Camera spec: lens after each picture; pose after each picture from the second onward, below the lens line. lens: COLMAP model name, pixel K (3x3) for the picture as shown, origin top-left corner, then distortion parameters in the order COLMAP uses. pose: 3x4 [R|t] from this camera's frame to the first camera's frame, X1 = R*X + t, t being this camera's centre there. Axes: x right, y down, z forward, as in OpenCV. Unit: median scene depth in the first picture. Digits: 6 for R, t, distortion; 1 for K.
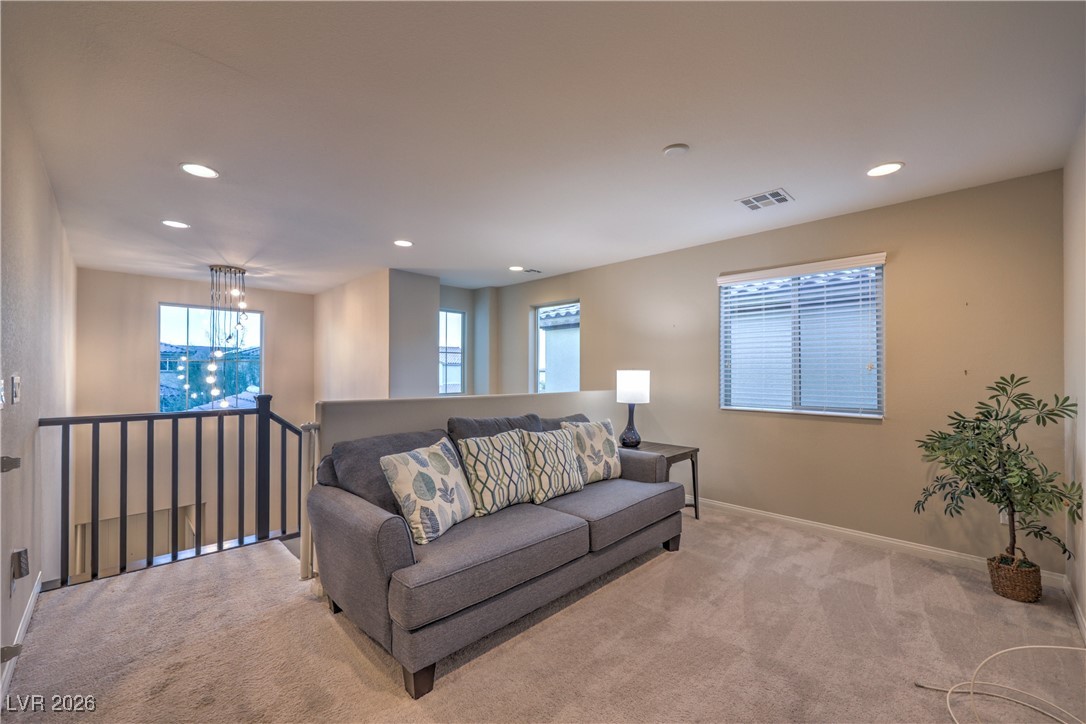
lens RADIAL K [[441.9, 0, 535.2], [0, 441.9, 366.0], [0, 0, 1]] dist [-0.003724, 0.000149]
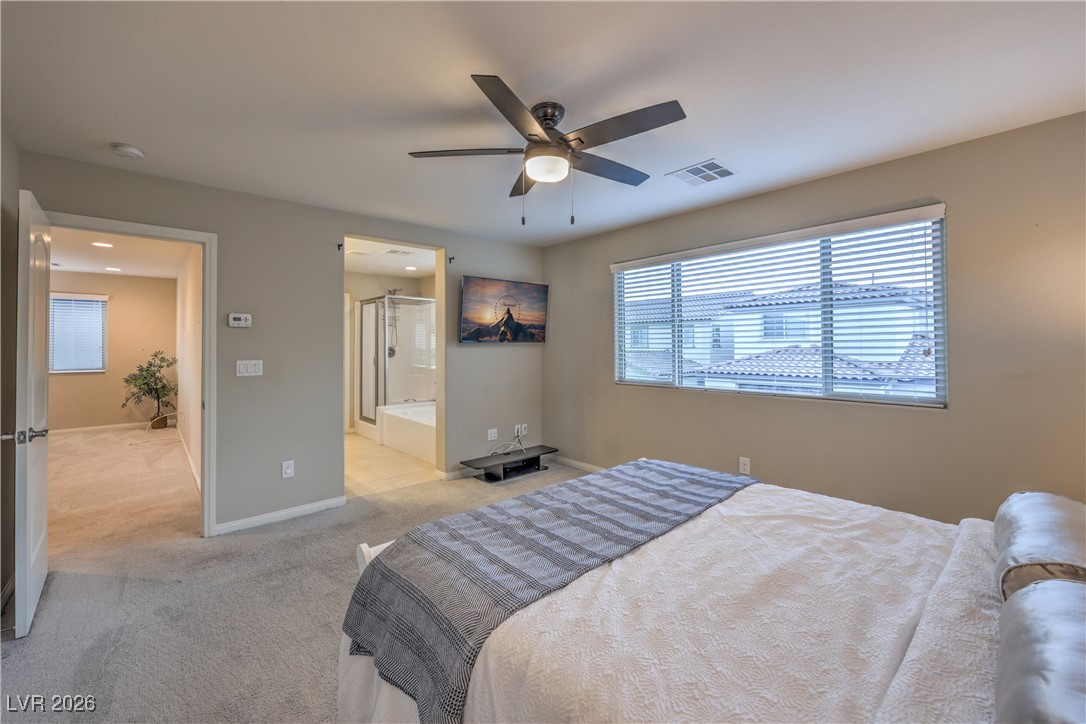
lens RADIAL K [[441.9, 0, 553.6], [0, 441.9, 336.7], [0, 0, 1]] dist [-0.003724, 0.000149]
pose [[0.028628, 0.017948, 0.999429, -1.658467], [-0.003228, 0.999835, -0.017863, -0.028296], [-0.999585, -0.002715, 0.028682, -1.597593]]
